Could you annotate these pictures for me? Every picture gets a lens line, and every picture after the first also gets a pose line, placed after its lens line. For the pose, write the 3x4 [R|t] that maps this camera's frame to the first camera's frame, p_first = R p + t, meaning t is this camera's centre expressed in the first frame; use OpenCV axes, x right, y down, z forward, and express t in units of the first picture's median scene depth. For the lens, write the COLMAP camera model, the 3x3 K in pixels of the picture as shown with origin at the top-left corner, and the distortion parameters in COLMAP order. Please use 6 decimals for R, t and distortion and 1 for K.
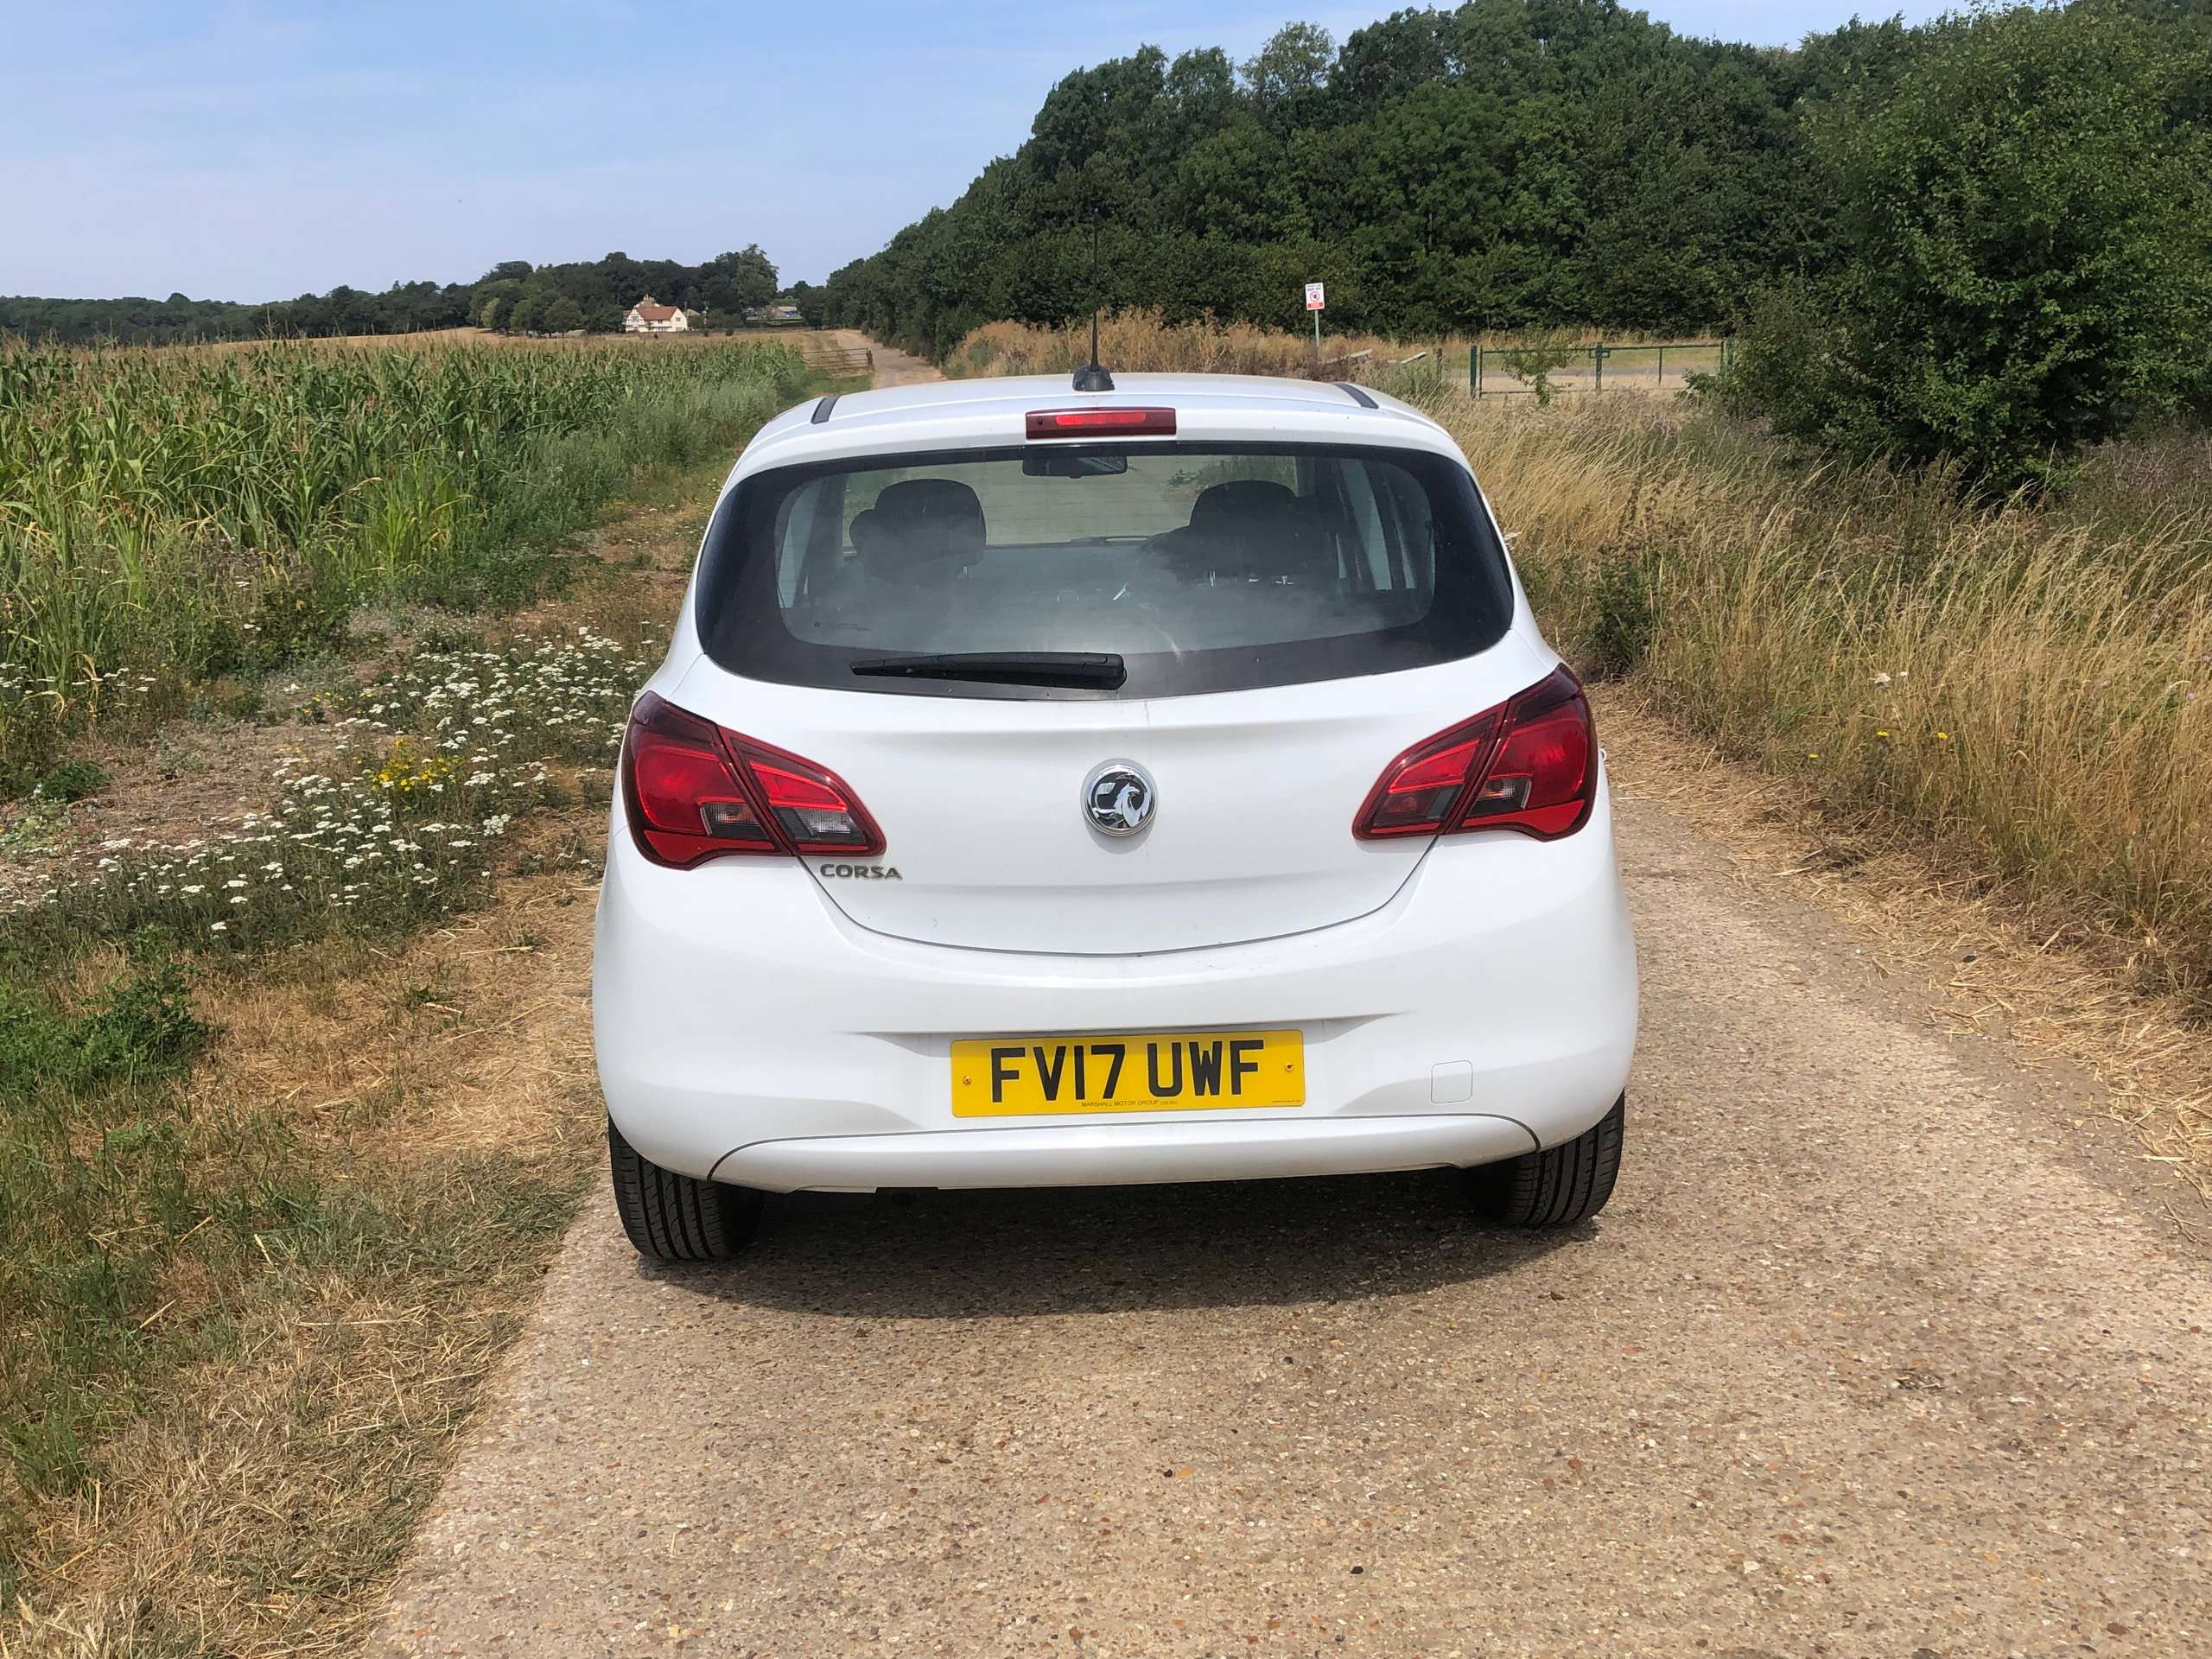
lens RADIAL K [[2033.9, 0, 1099.3], [0, 2033.9, 760.4], [0, 0, 1]] dist [0.014185, 0.000000]
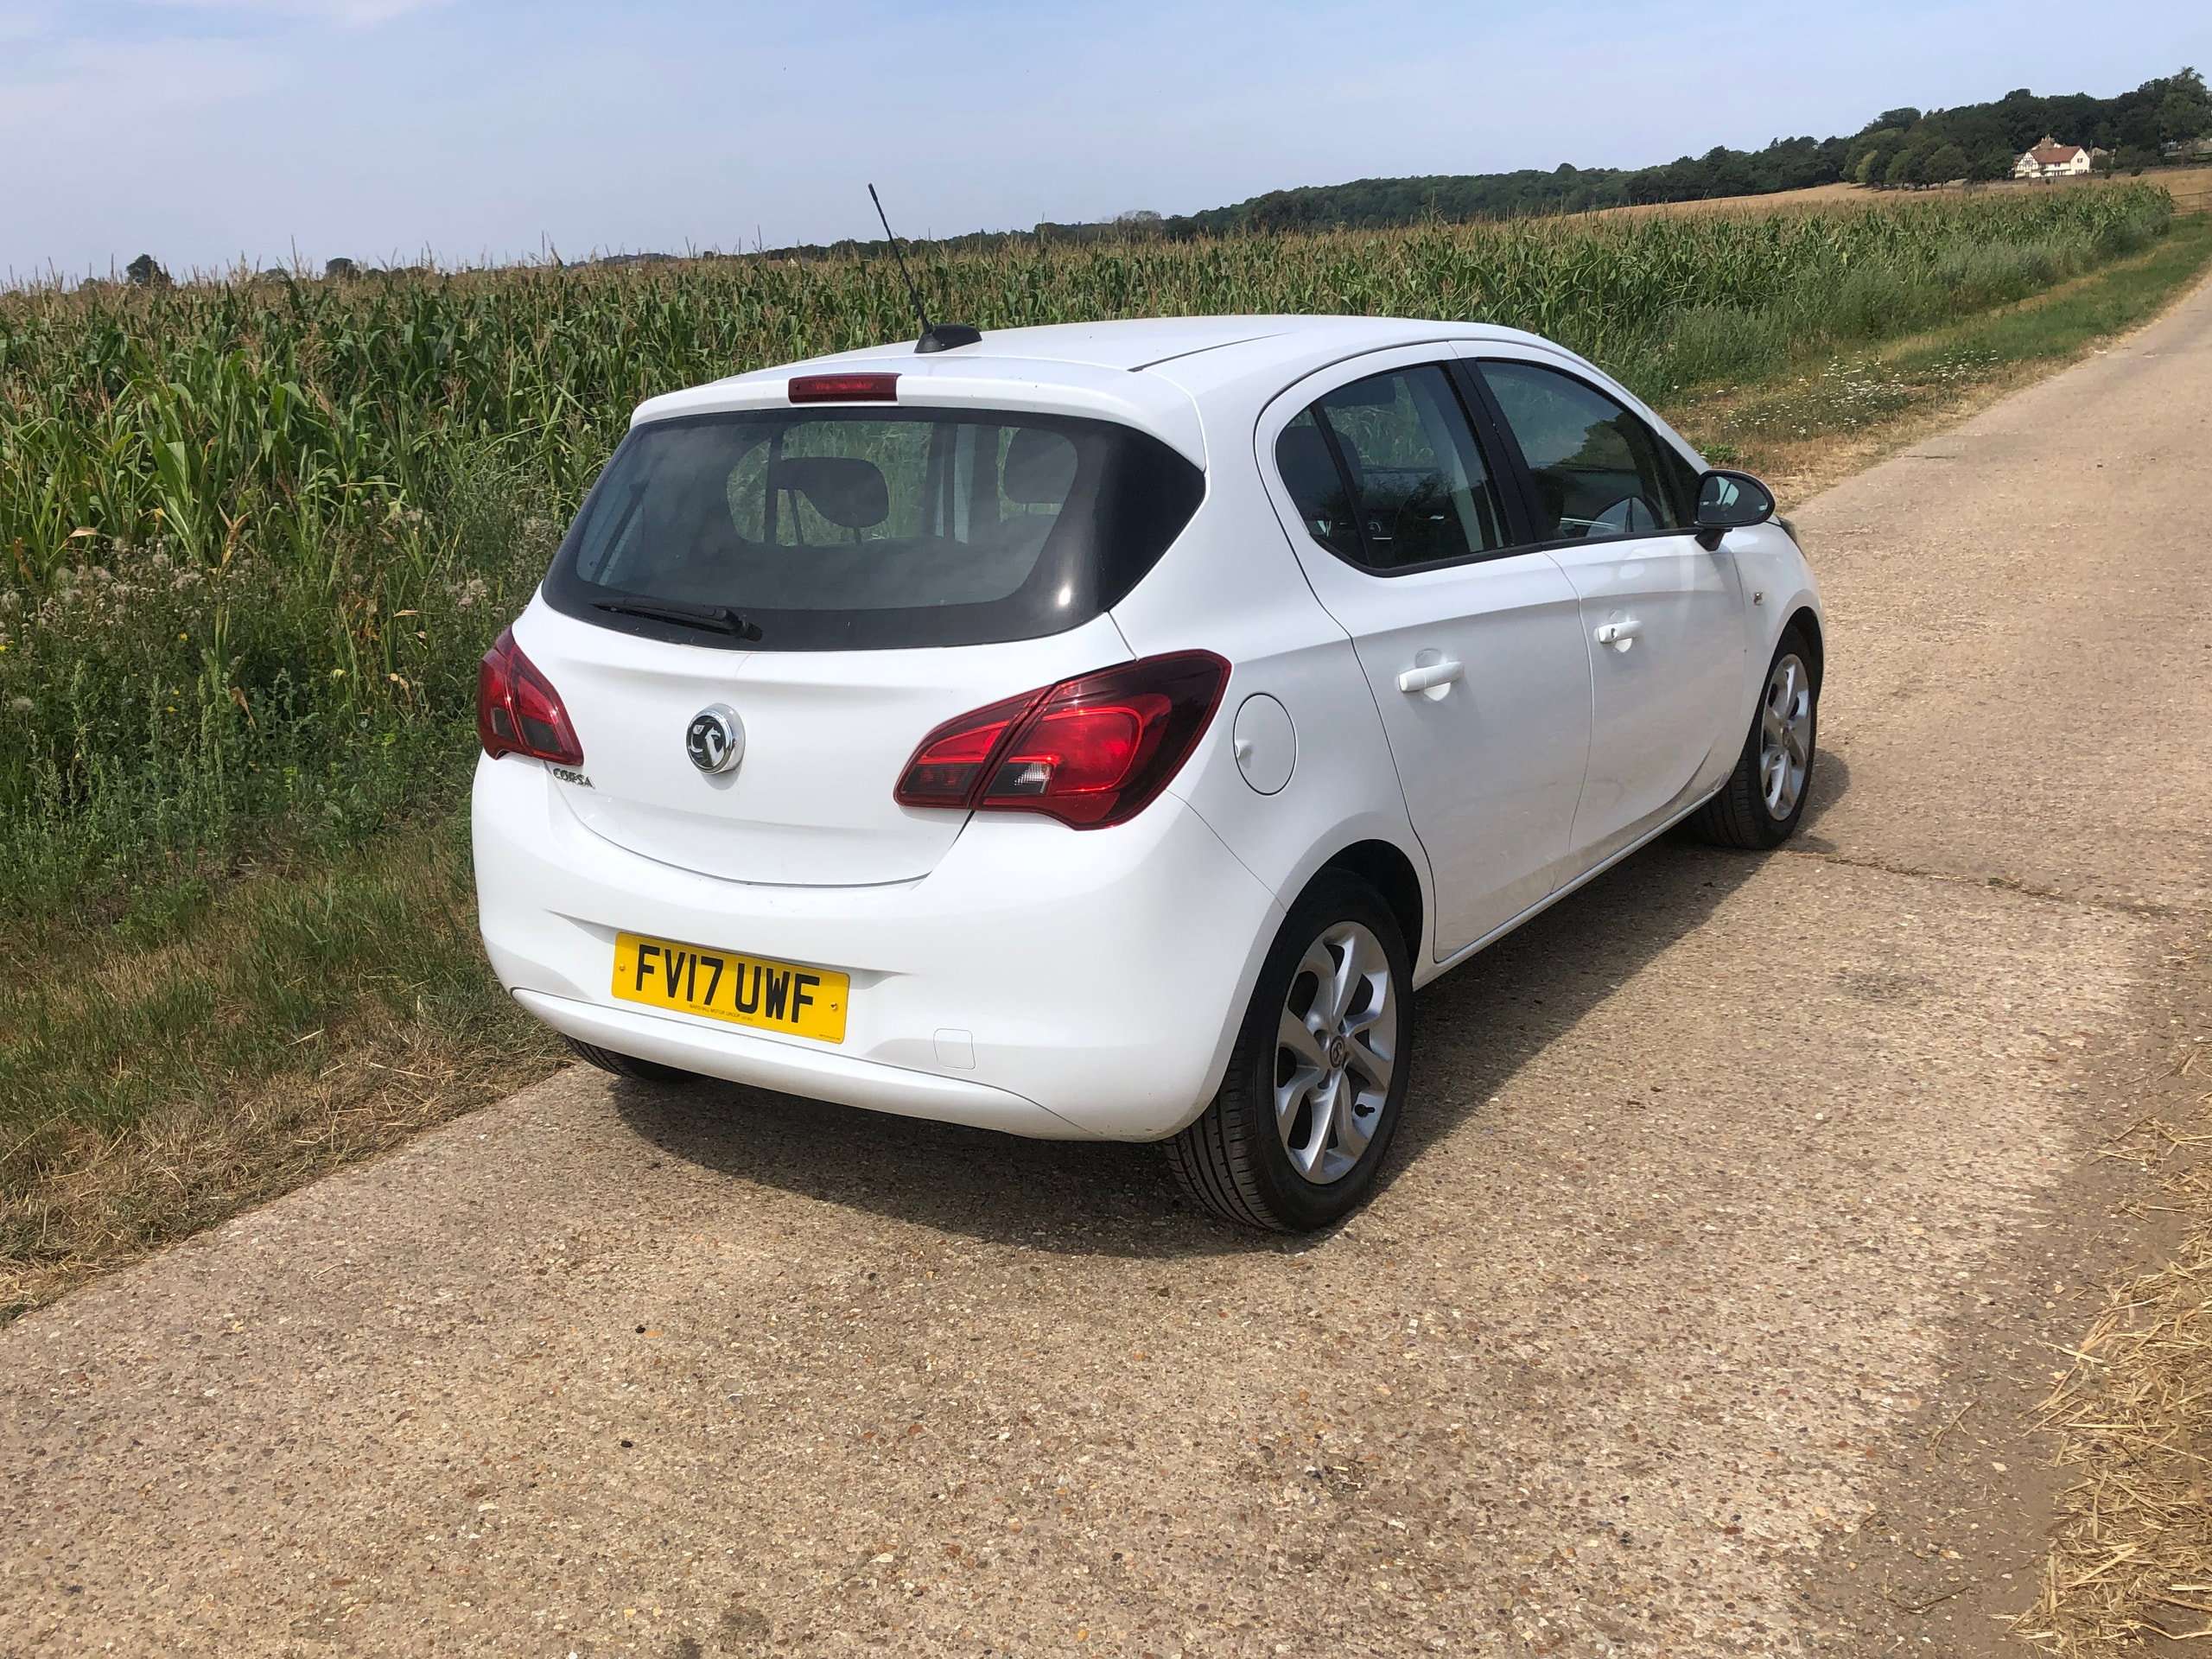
lens RADIAL K [[2033.9, 0, 1104.6], [0, 2033.9, 800.9], [0, 0, 1]] dist [0.014185, 0.000000]
pose [[0.808538, 0.125081, -0.574997, 0.800551], [-0.076436, 0.991193, 0.108136, -0.082133], [0.583459, -0.043481, 0.810978, 0.217965]]
